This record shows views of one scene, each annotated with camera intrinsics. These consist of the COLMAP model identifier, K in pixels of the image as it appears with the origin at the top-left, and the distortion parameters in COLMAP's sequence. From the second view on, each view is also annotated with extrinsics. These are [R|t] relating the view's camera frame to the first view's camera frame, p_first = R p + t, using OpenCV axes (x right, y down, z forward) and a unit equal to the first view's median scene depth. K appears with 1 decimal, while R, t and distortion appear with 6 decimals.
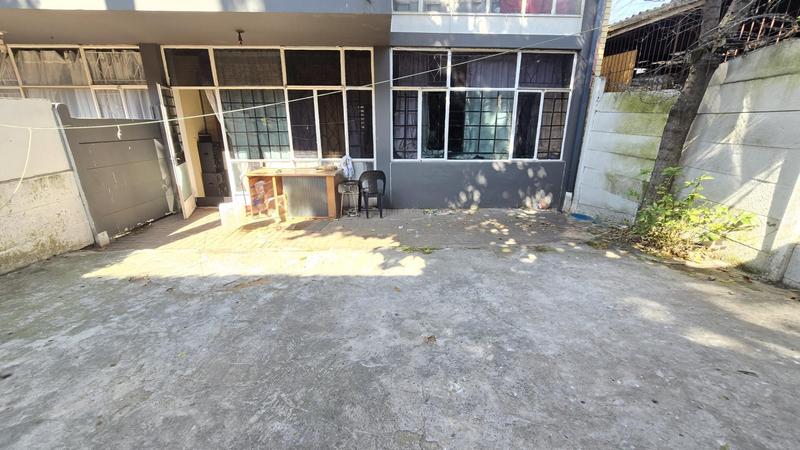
lens RADIAL K [[331.6, 0, 405.1], [0, 331.6, 227.3], [0, 0, 1]] dist [-0.008169, 0.001540]
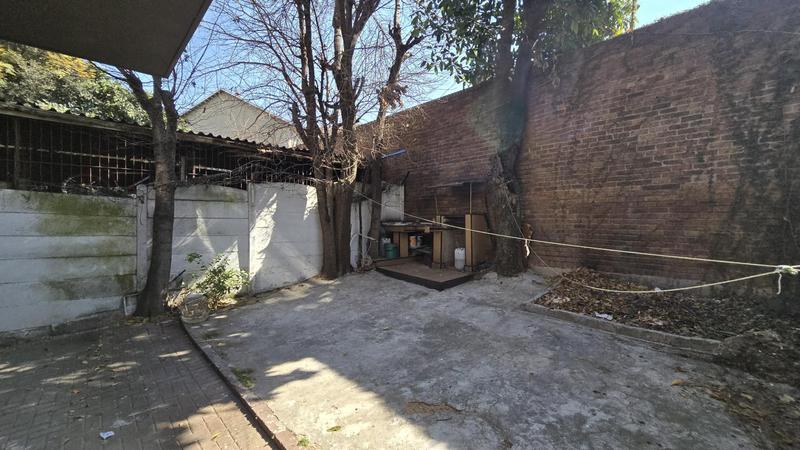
lens RADIAL K [[331.6, 0, 401.5], [0, 331.6, 229.3], [0, 0, 1]] dist [-0.008169, 0.001540]
pose [[-0.659022, -0.028200, 0.751595, -0.927800], [0.220893, 0.947971, 0.229254, -0.427853], [-0.718955, 0.317106, -0.618504, 1.247337]]
